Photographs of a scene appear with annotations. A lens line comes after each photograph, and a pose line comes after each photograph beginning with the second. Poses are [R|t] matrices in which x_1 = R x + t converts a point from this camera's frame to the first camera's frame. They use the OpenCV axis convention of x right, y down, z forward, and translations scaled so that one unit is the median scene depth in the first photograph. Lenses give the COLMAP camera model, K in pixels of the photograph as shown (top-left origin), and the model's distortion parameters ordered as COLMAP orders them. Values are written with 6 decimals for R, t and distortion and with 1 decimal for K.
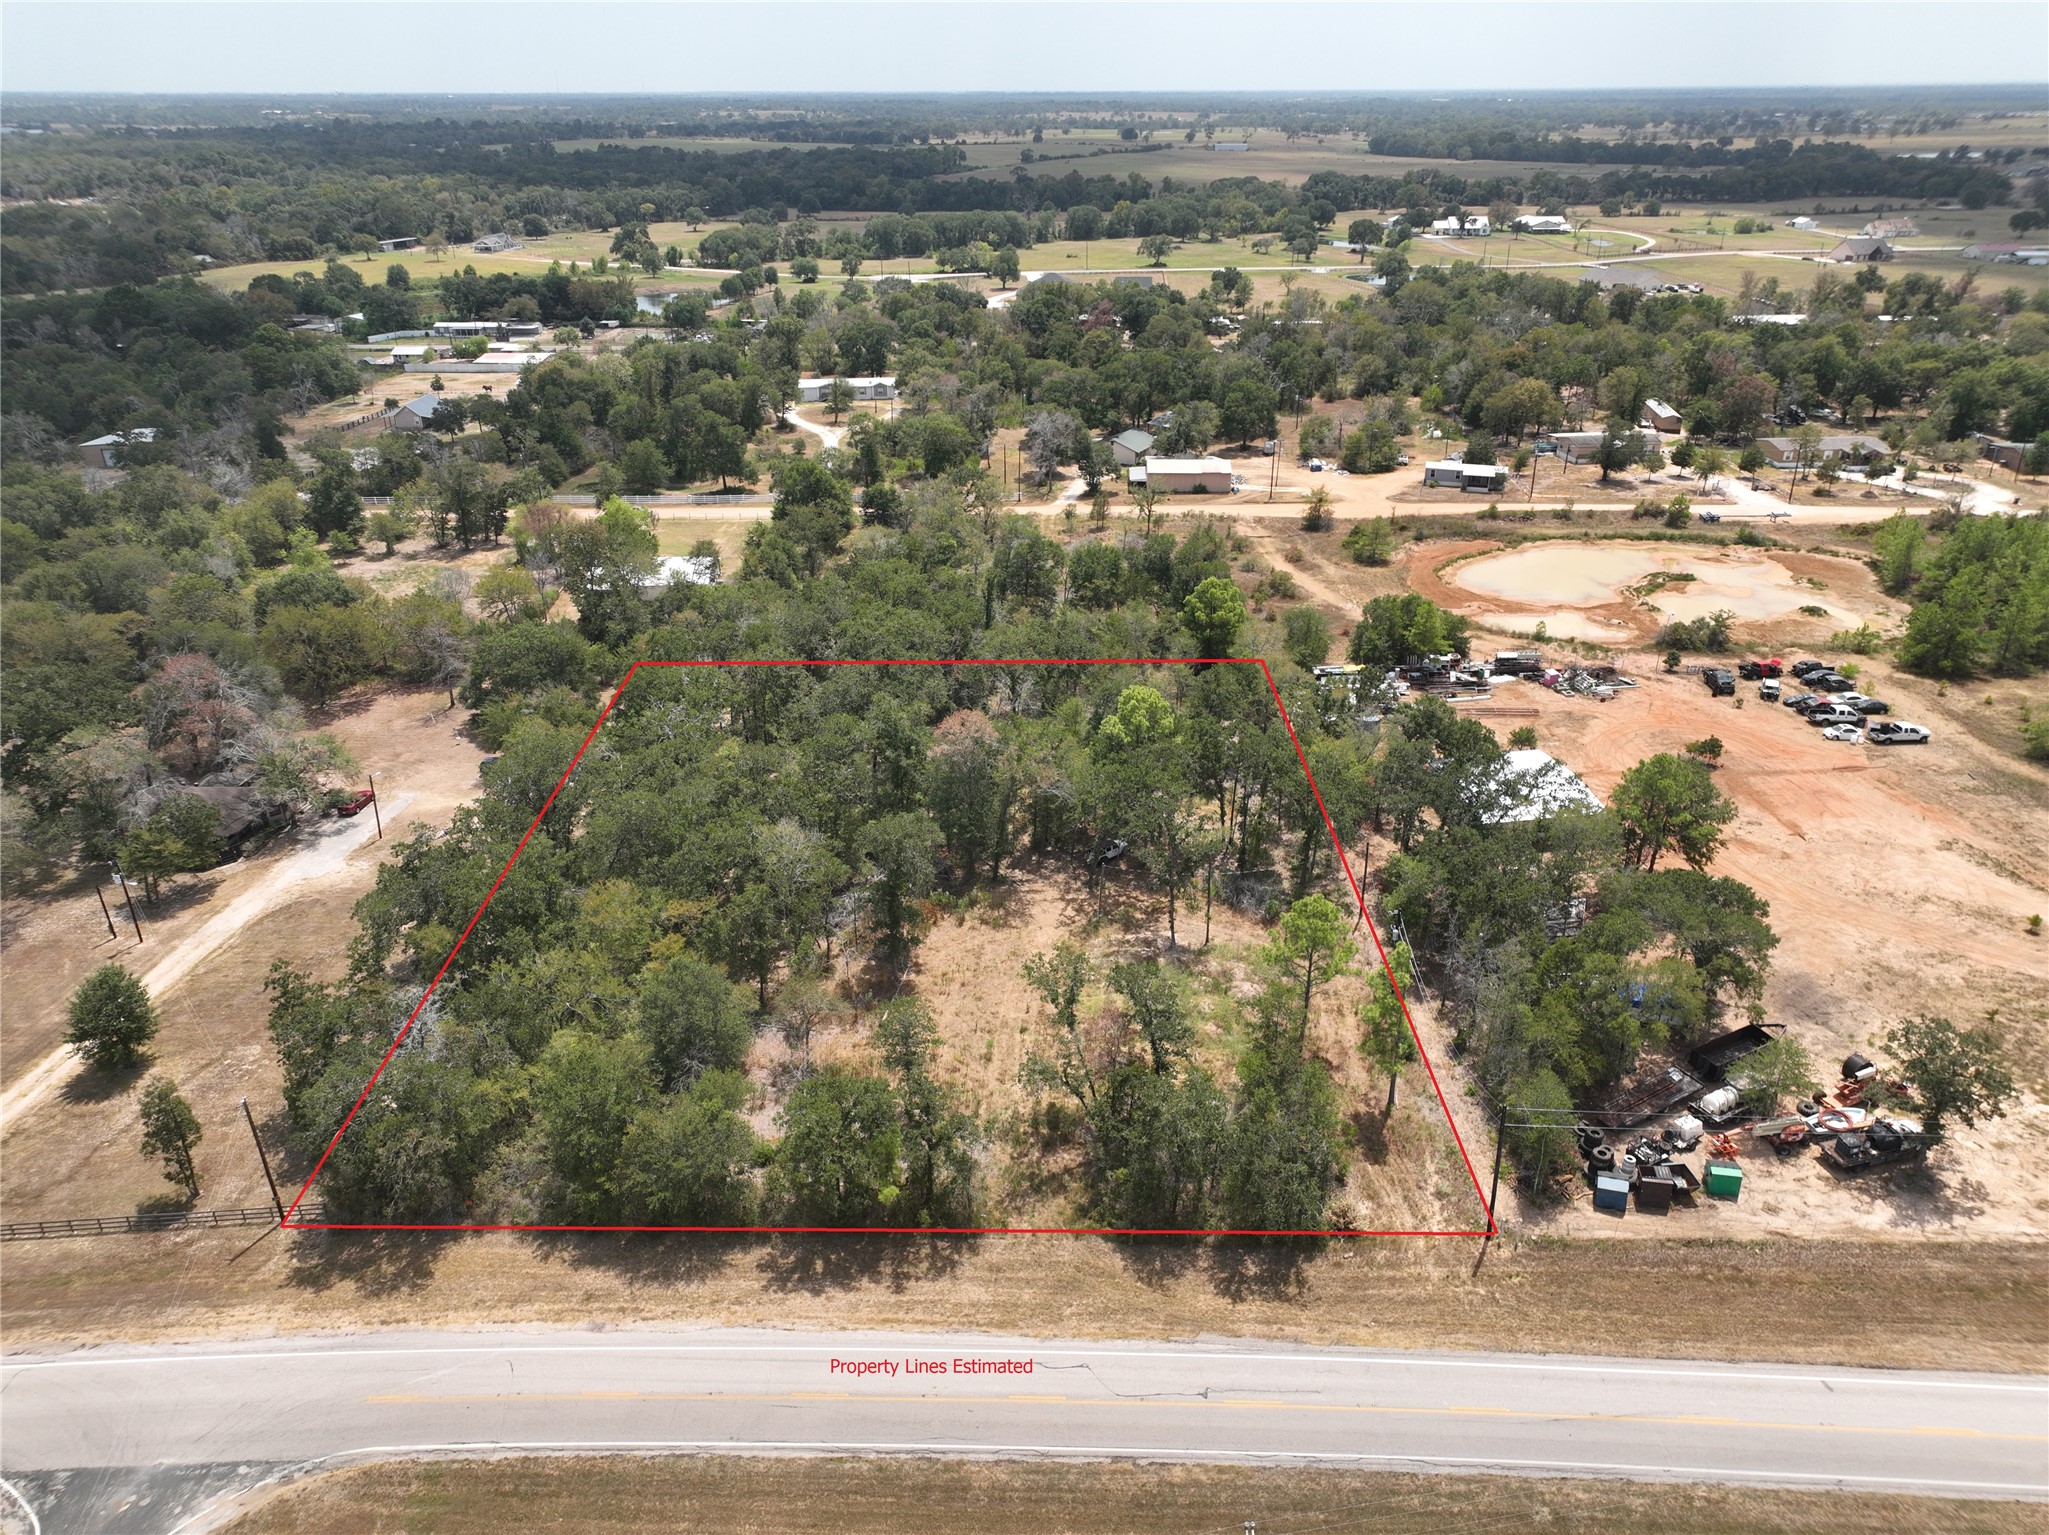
lens RADIAL K [[1436.6, 0, 1027.6], [0, 1436.6, 765.9], [0, 0, 1]] dist [-0.000161, 0.014107]
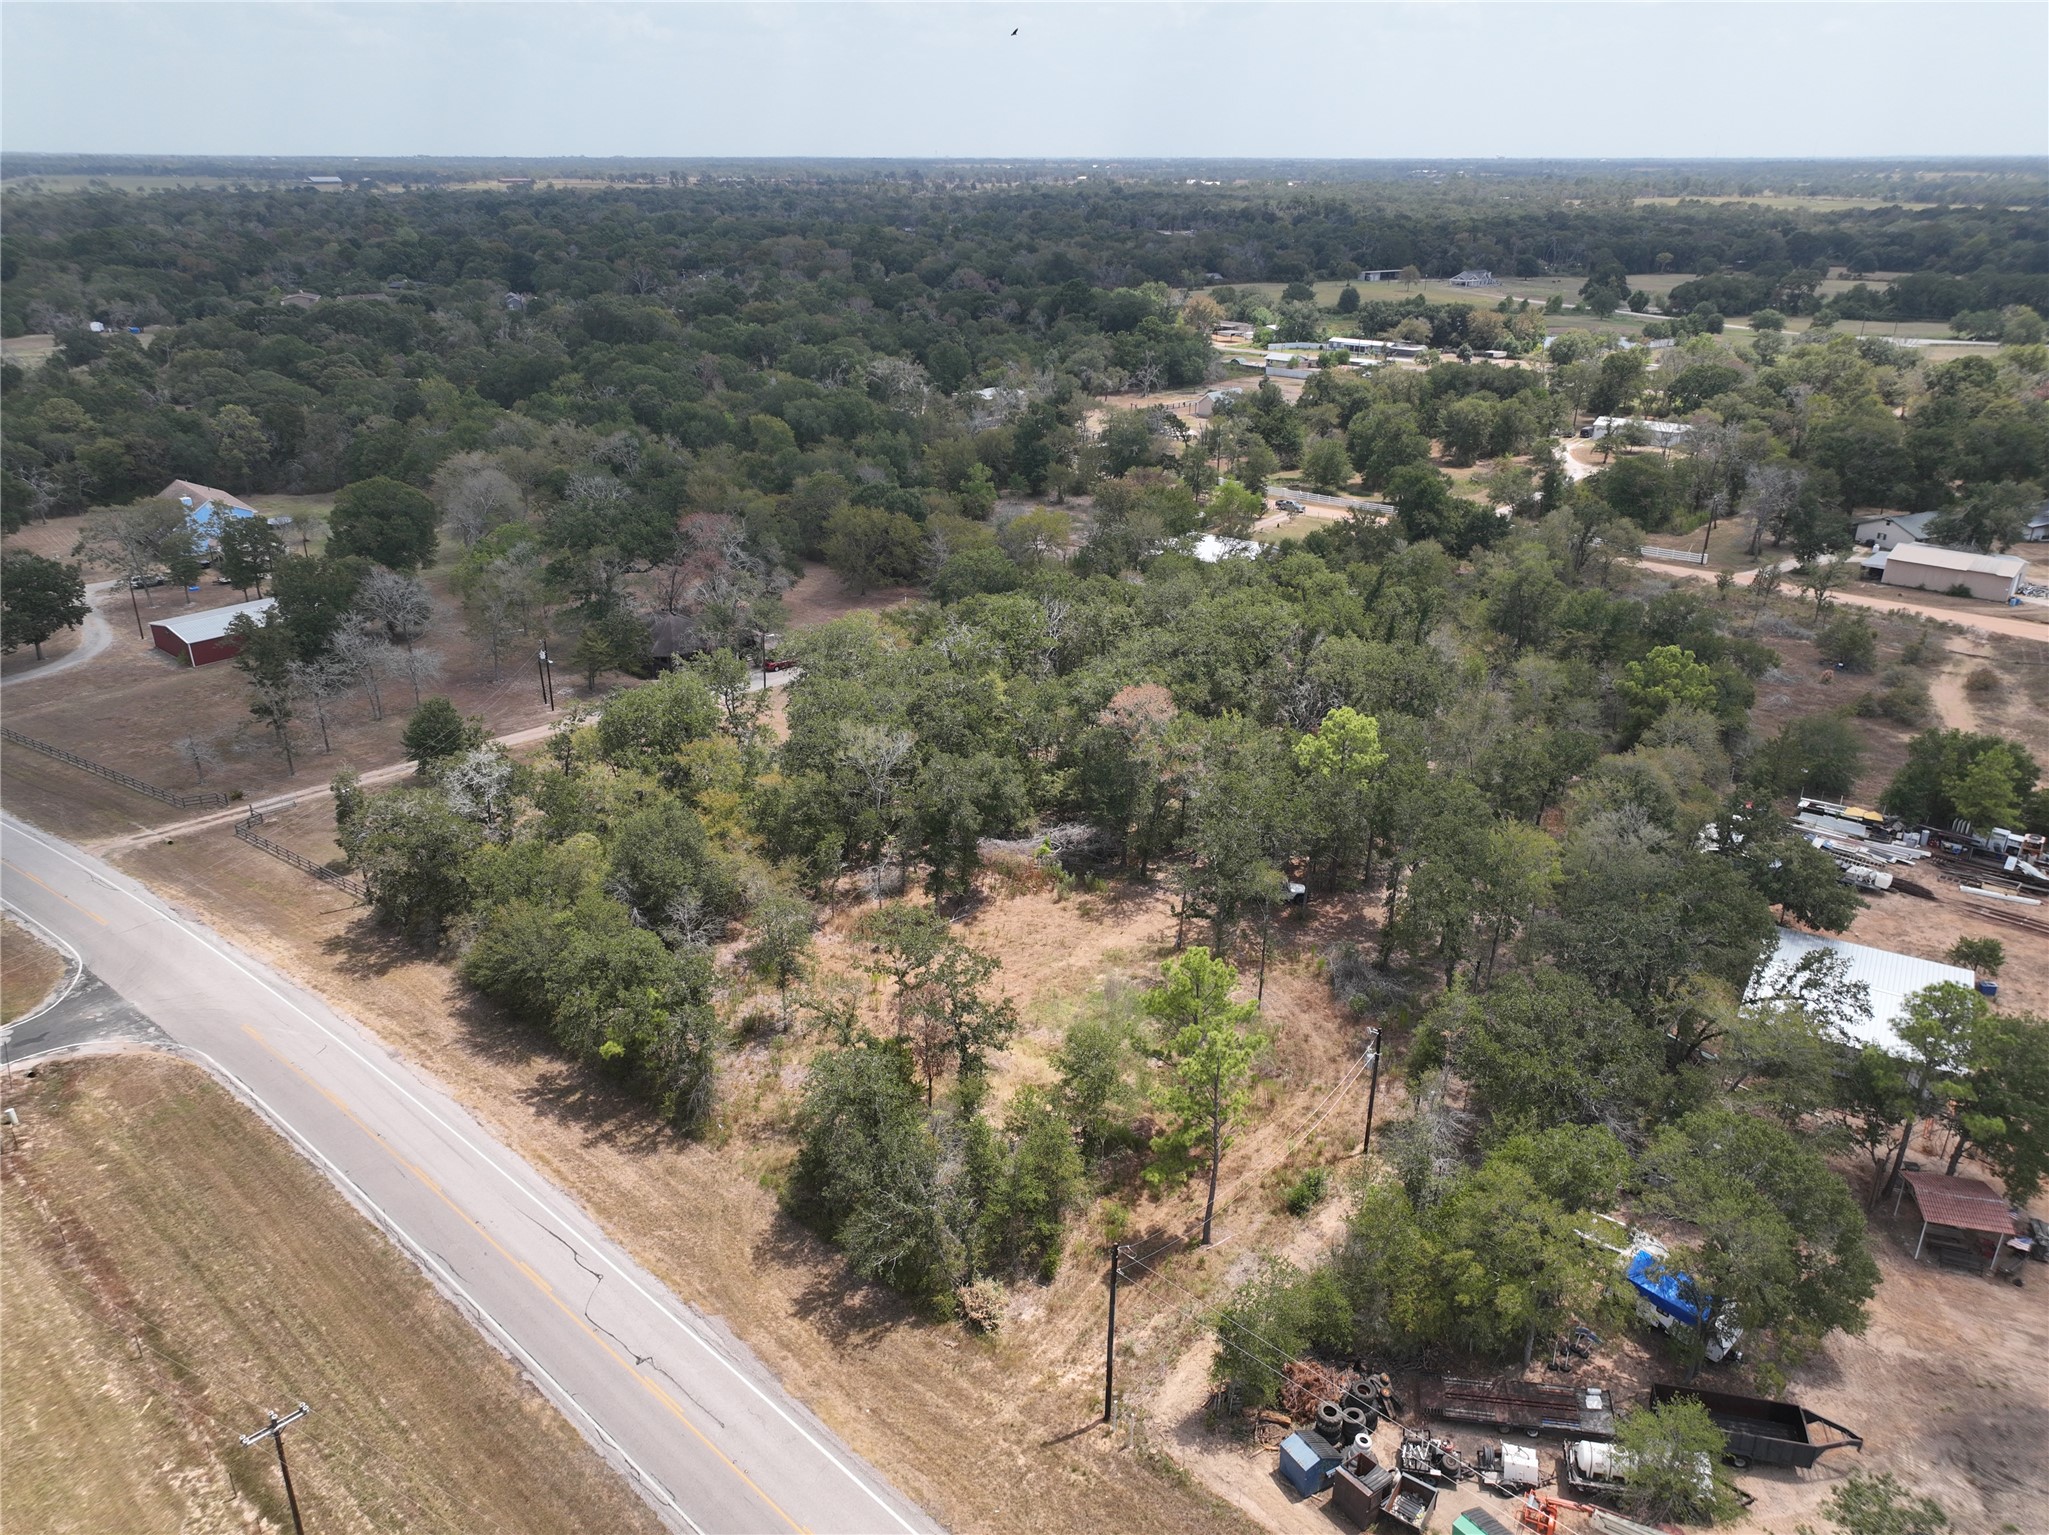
lens RADIAL K [[1436.6, 0, 1023.6], [0, 1436.6, 766.7], [0, 0, 1]] dist [-0.000161, 0.014107]
pose [[0.761853, 0.260308, -0.593144, 0.654657], [-0.281499, 0.957761, 0.058758, -0.030096], [0.583385, 0.122204, 0.802950, 0.336909]]
